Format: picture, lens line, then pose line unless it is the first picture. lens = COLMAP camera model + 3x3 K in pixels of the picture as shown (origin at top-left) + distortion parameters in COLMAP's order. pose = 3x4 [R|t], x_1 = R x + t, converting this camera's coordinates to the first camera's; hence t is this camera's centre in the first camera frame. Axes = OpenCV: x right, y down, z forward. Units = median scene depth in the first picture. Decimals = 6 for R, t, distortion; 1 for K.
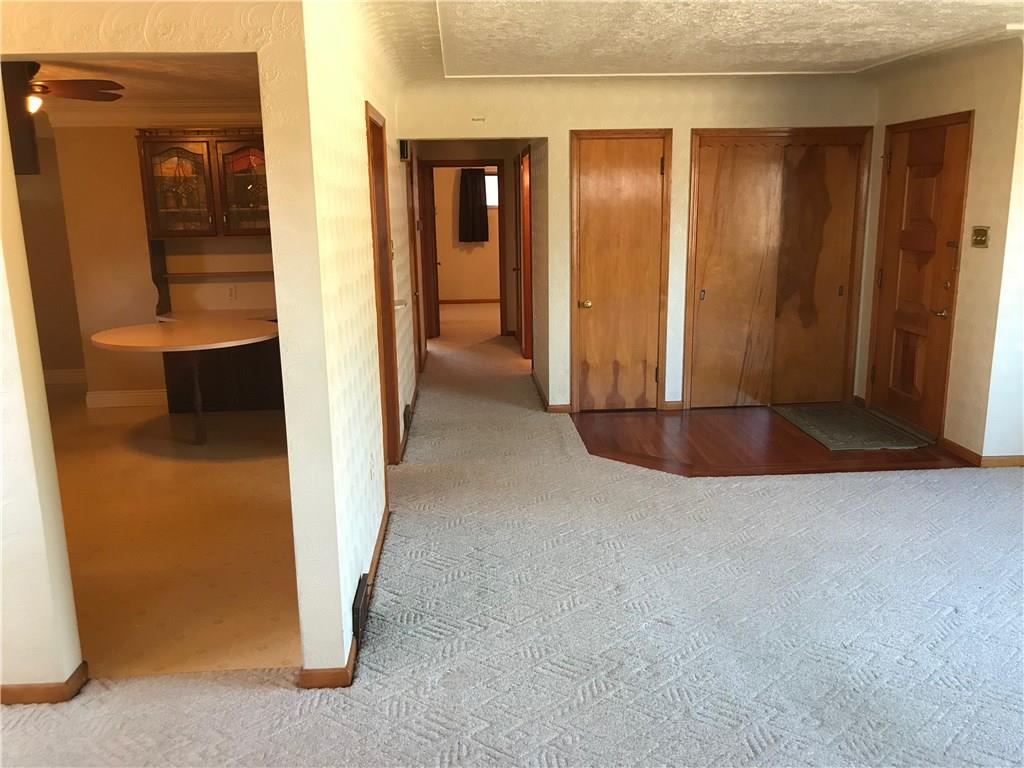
lens RADIAL K [[840.9, 0, 495.8], [0, 840.9, 375.2], [0, 0, 1]] dist [0.050036, -0.057765]
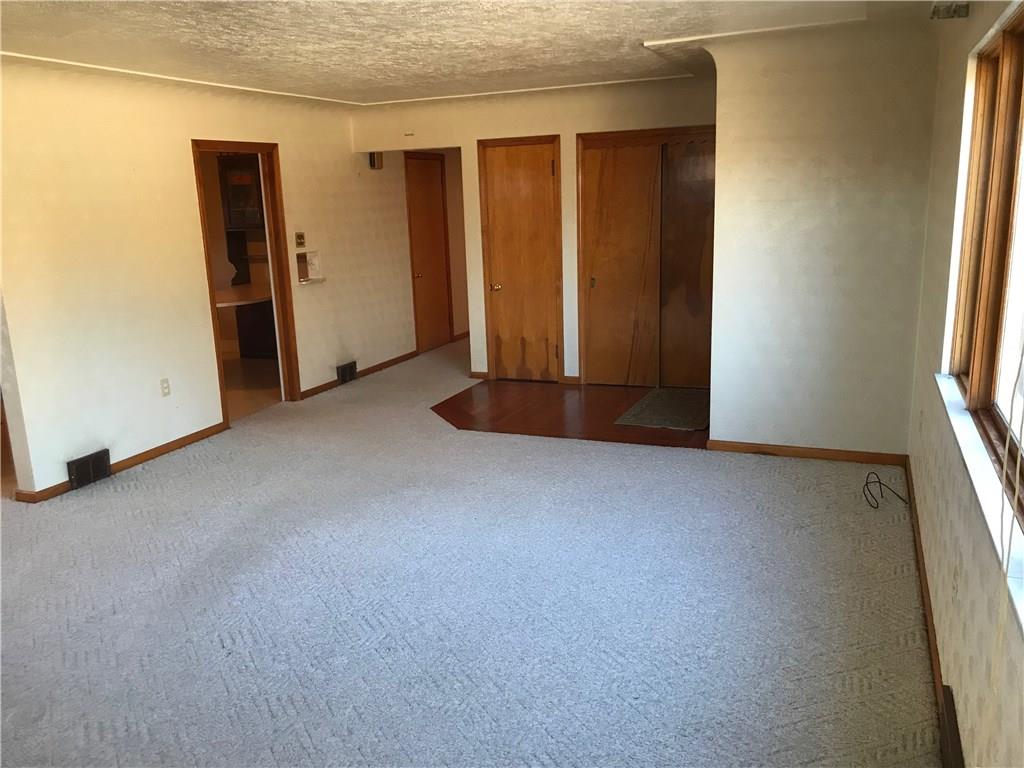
lens RADIAL K [[840.9, 0, 510.3], [0, 840.9, 384.2], [0, 0, 1]] dist [0.050036, -0.057765]
pose [[0.902302, 0.080354, -0.423550, 0.623005], [-0.067200, 0.996682, 0.045927, -0.005060], [0.425835, -0.012977, 0.904708, -0.055477]]
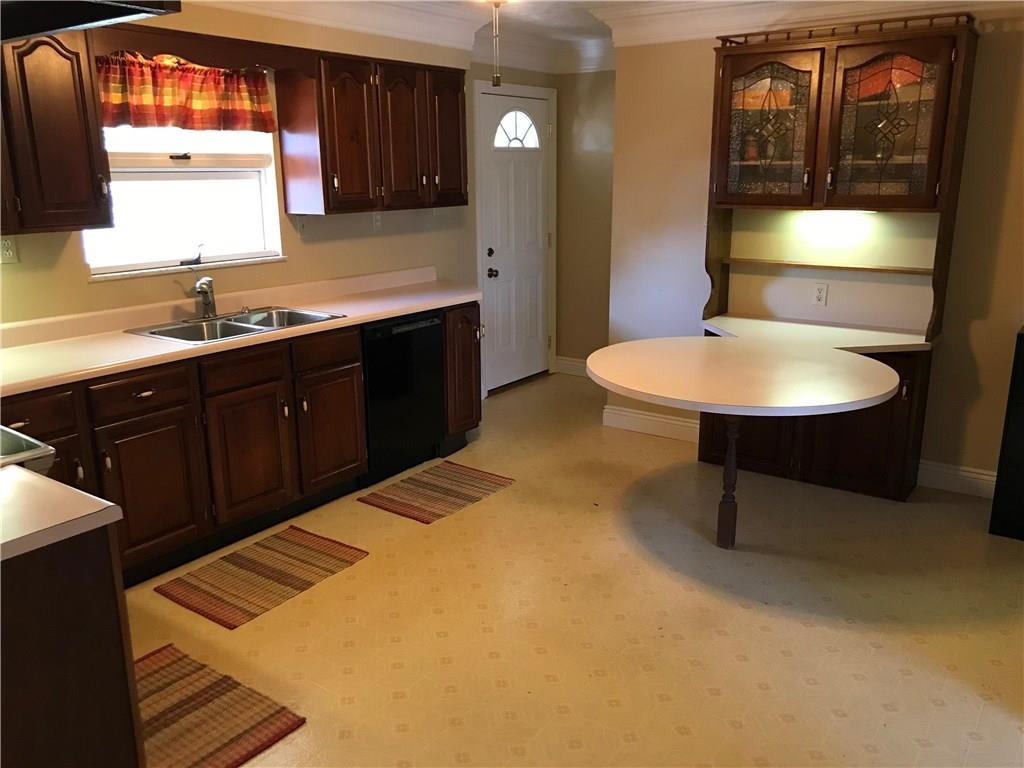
lens RADIAL K [[840.9, 0, 510.3], [0, 840.9, 384.4], [0, 0, 1]] dist [0.050036, -0.057765]
pose [[0.789060, 0.170080, -0.590303, -0.115297], [-0.130893, 0.985392, 0.108948, -0.074629], [0.600210, -0.008700, 0.799795, 0.370954]]
